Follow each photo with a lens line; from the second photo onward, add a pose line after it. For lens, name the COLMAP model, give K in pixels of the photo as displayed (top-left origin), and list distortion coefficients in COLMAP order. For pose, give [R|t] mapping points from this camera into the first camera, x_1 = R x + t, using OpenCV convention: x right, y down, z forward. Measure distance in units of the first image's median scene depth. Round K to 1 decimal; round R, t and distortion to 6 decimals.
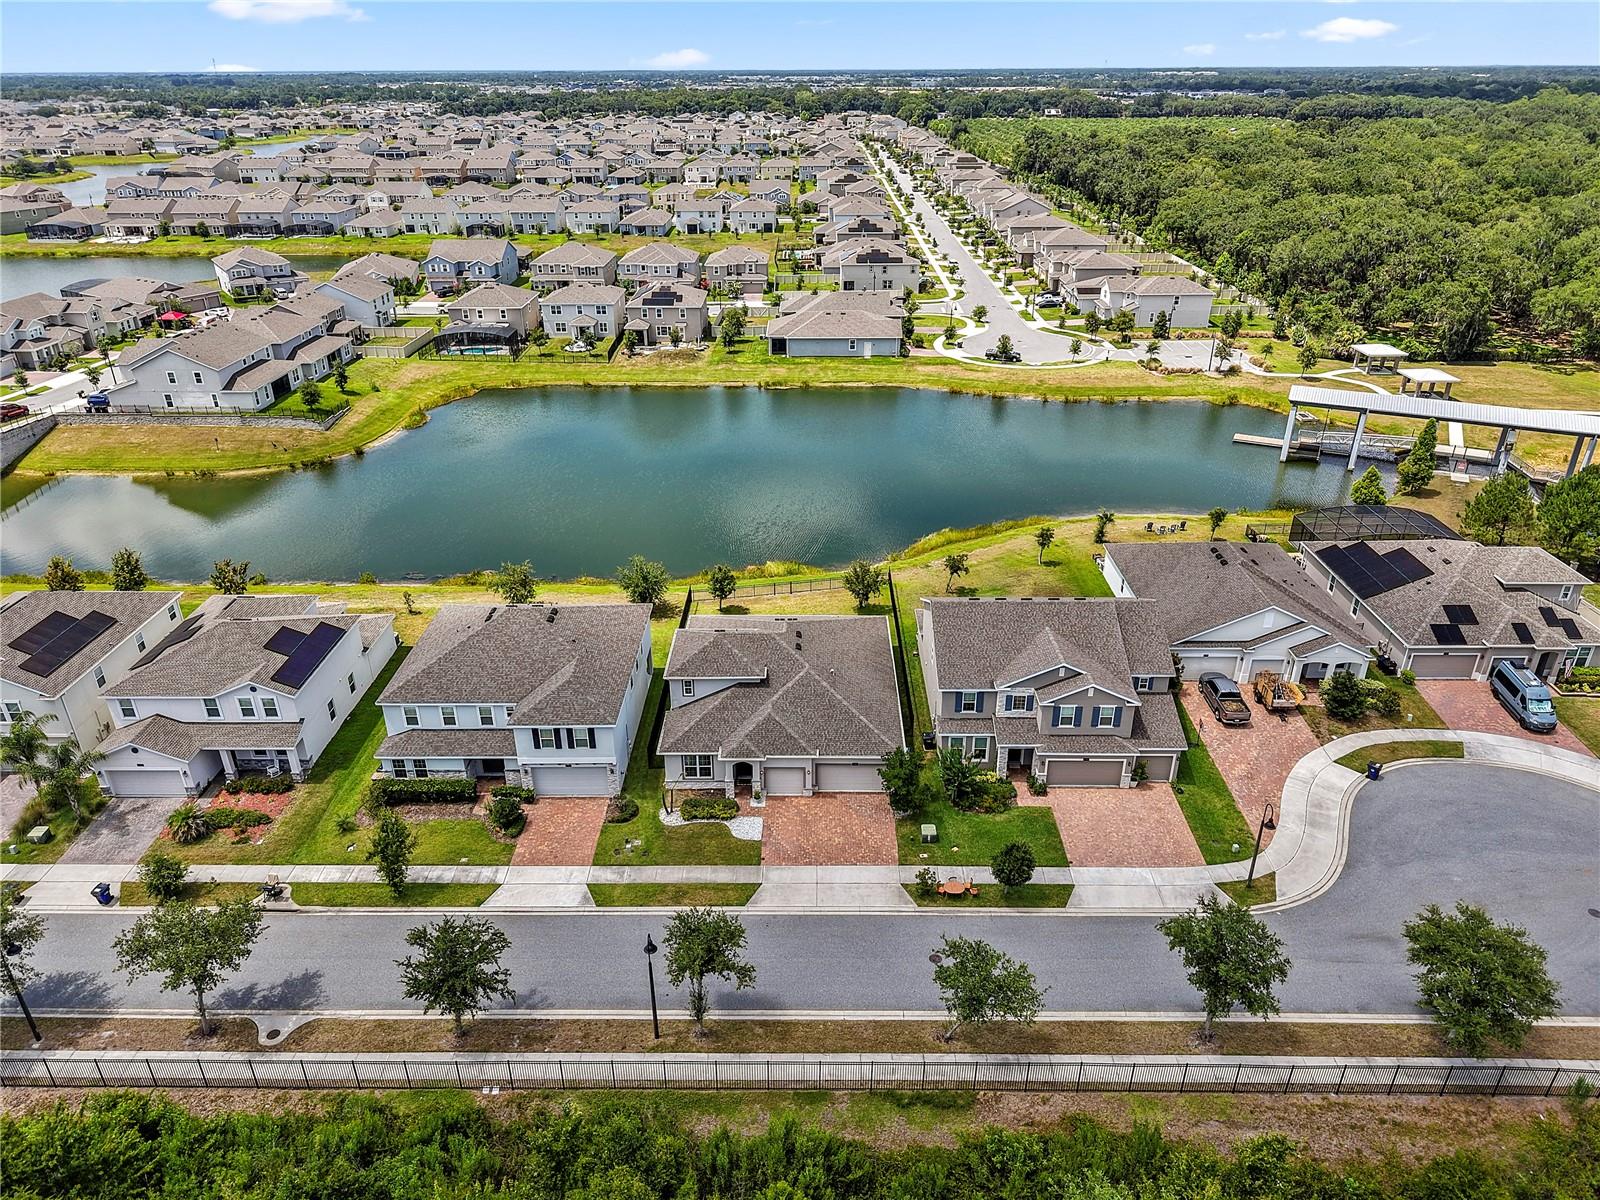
lens RADIAL K [[1088.2, 0, 819.7], [0, 1088.2, 601.1], [0, 0, 1]] dist [0.039914, -0.050589]
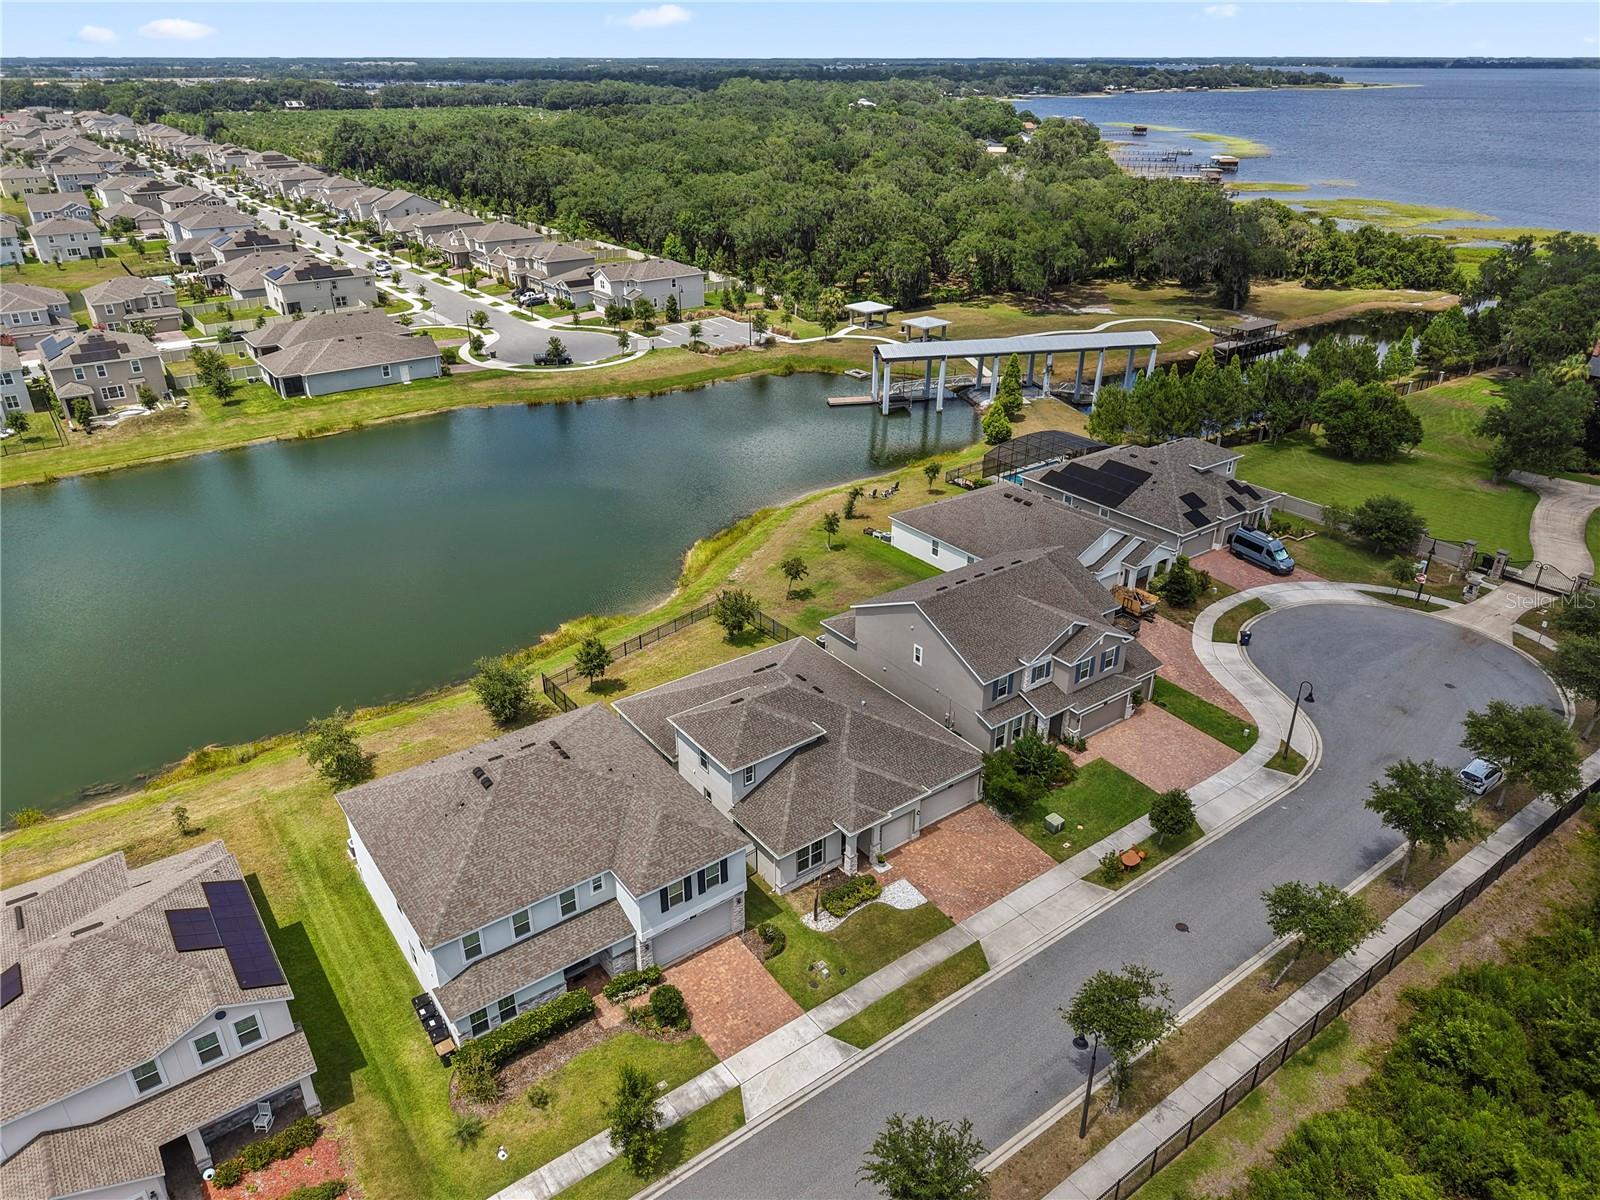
lens RADIAL K [[1088.2, 0, 819.7], [0, 1088.2, 601.1], [0, 0, 1]] dist [0.039914, -0.050589]
pose [[0.795655, -0.266098, 0.544173, -0.420601], [0.262396, 0.961093, 0.086311, -0.091243], [-0.545968, 0.074115, 0.834521, 0.213264]]
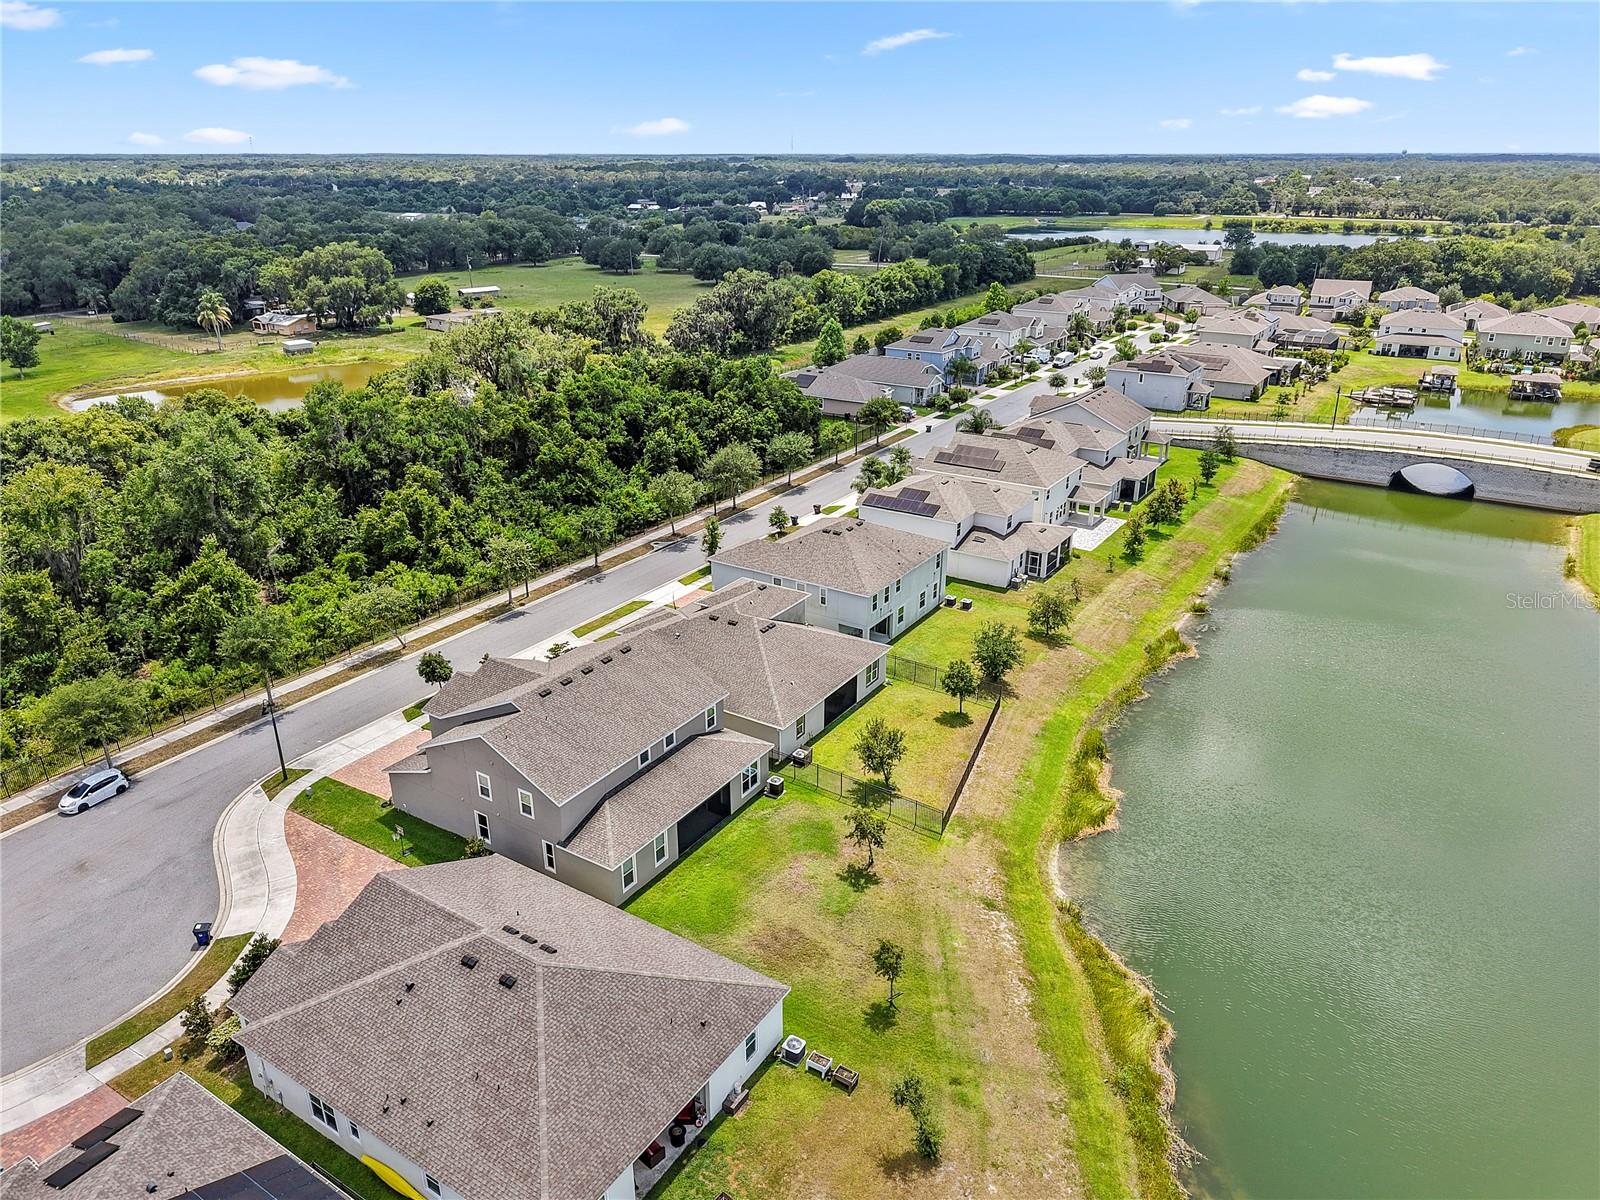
lens RADIAL K [[1088.2, 0, 819.7], [0, 1088.2, 601.1], [0, 0, 1]] dist [0.039914, -0.050589]
pose [[-0.529442, 0.322438, -0.784681, 0.688261], [-0.374439, 0.741164, 0.557199, -0.546333], [0.761240, 0.588820, -0.271670, 1.192011]]
